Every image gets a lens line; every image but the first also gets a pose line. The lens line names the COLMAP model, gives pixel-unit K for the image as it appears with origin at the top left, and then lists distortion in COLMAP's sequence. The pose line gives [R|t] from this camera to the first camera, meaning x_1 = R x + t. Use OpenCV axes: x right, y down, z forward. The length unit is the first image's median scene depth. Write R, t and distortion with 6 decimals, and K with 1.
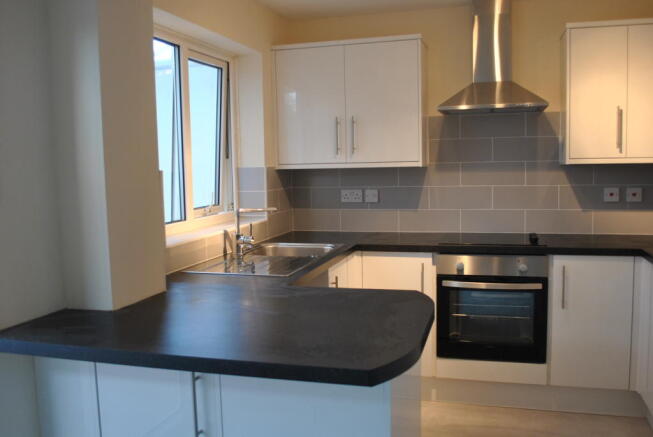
lens RADIAL K [[621.5, 0, 326.2], [0, 621.5, 218.8], [0, 0, 1]] dist [-0.018672, 0.000000]
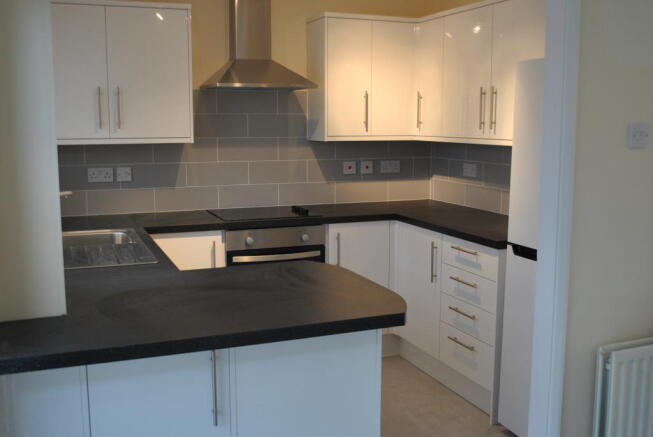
lens RADIAL K [[713.4, 0, 326.6], [0, 713.4, 217.4], [0, 0, 1]] dist [0.009639, 0.000000]
pose [[0.803964, -0.061994, 0.591438, -0.339810], [0.042259, 0.997993, 0.047166, -0.011645], [-0.593174, -0.012926, 0.804970, -0.019650]]
